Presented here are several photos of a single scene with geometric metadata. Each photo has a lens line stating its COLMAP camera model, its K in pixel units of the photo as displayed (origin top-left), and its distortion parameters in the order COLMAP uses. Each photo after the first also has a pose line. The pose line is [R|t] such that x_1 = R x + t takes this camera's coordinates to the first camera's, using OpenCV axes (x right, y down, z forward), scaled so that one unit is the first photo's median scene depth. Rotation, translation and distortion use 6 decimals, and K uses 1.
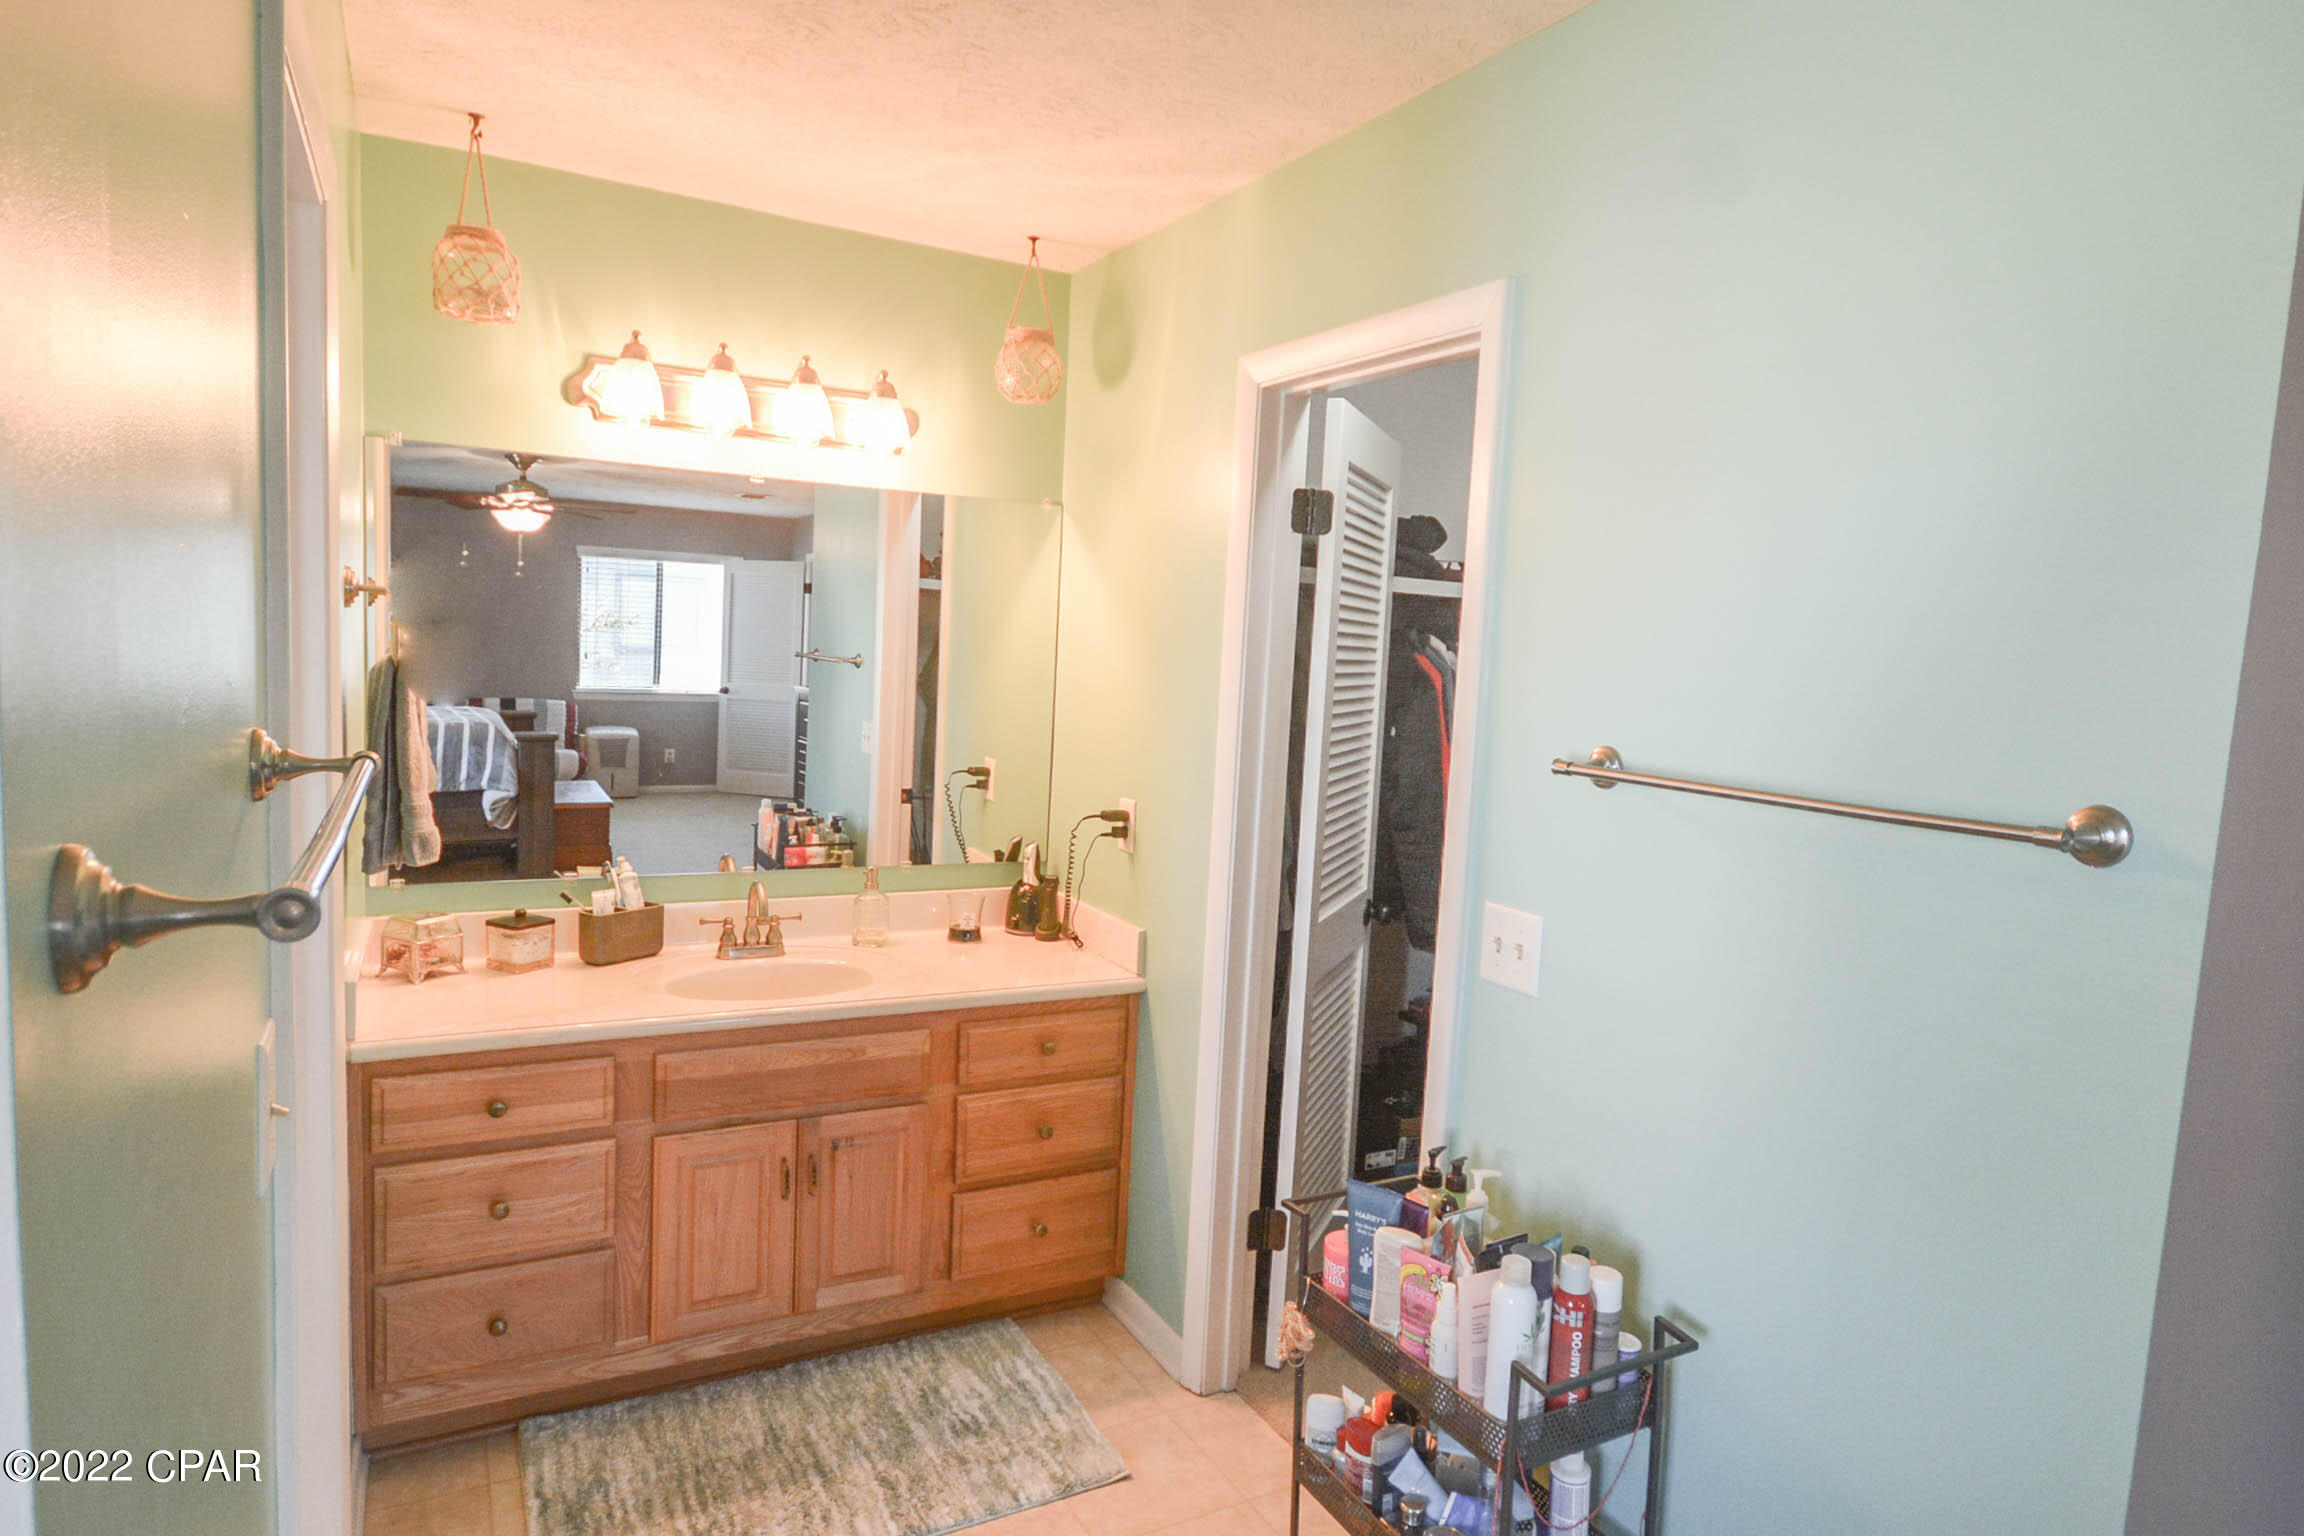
lens RADIAL K [[1303.5, 0, 1150.6], [0, 1303.5, 772.1], [0, 0, 1]] dist [0.001681, 0.000190]
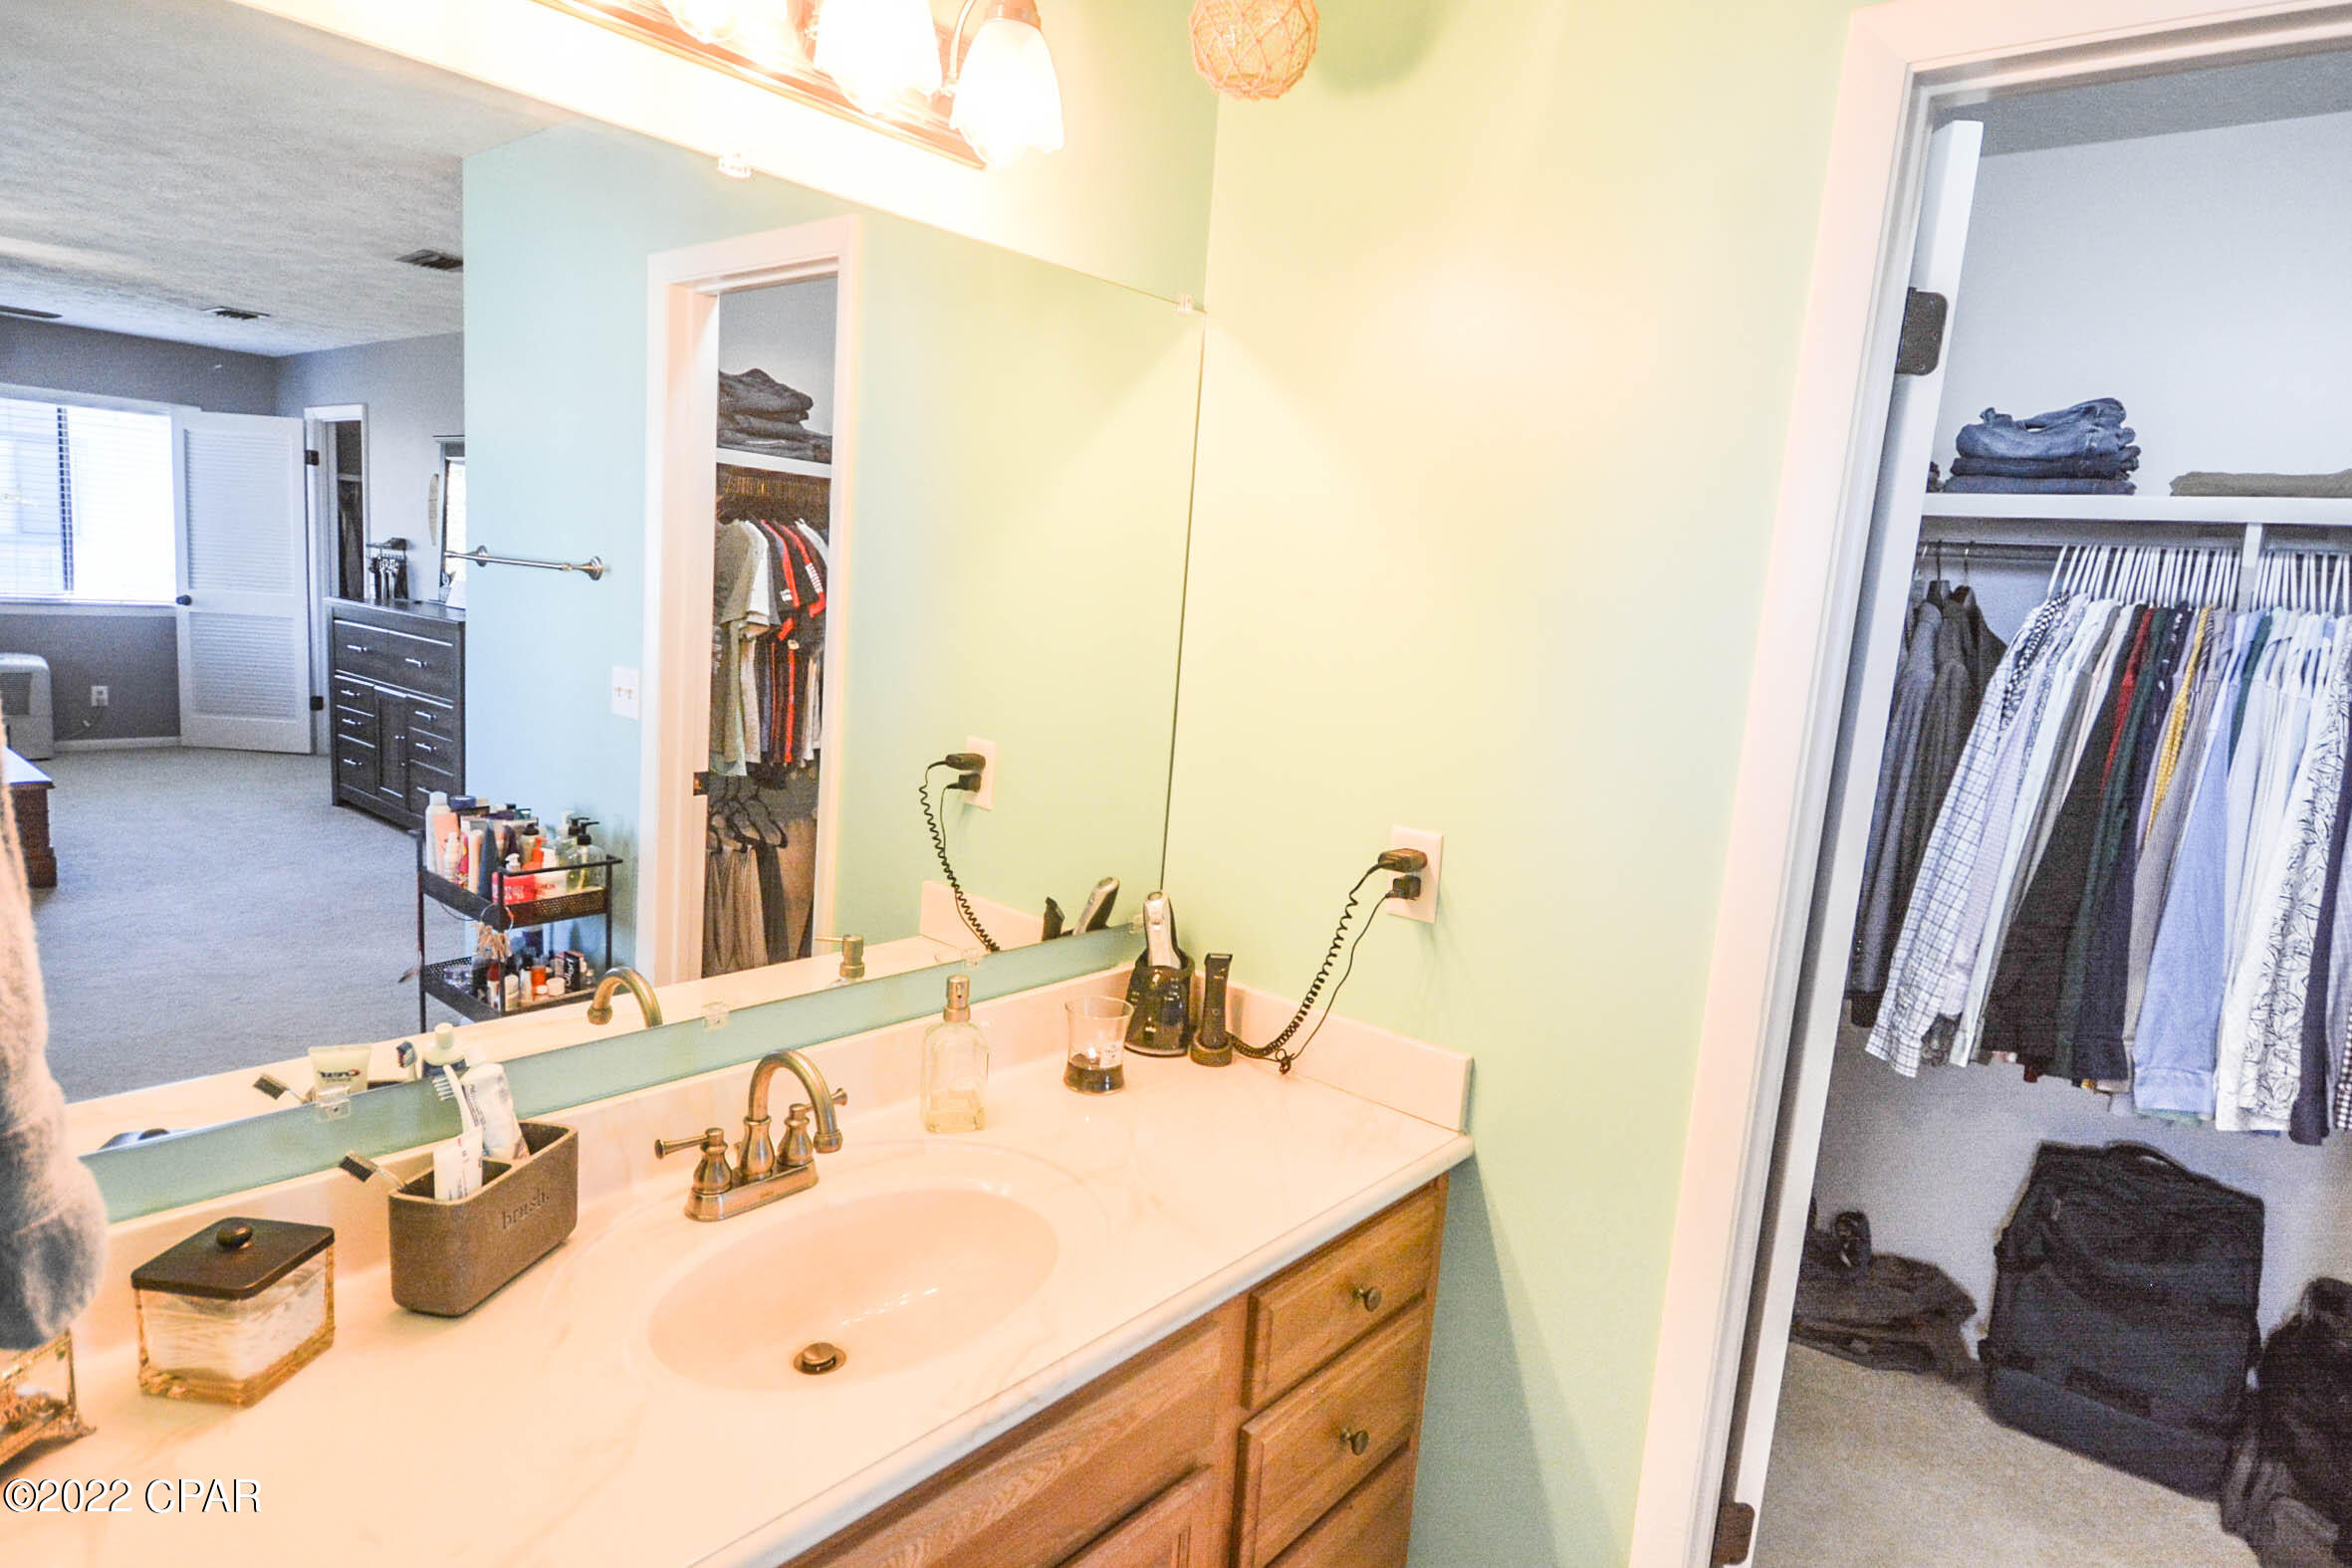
lens RADIAL K [[1325.3, 0, 1184.6], [0, 1325.3, 773.0], [0, 0, 1]] dist [0.002039, -0.000121]
pose [[0.930415, -0.036977, 0.364637, -0.297578], [0.012504, 0.997521, 0.069249, -0.041394], [-0.366294, -0.059871, 0.928571, 0.449579]]
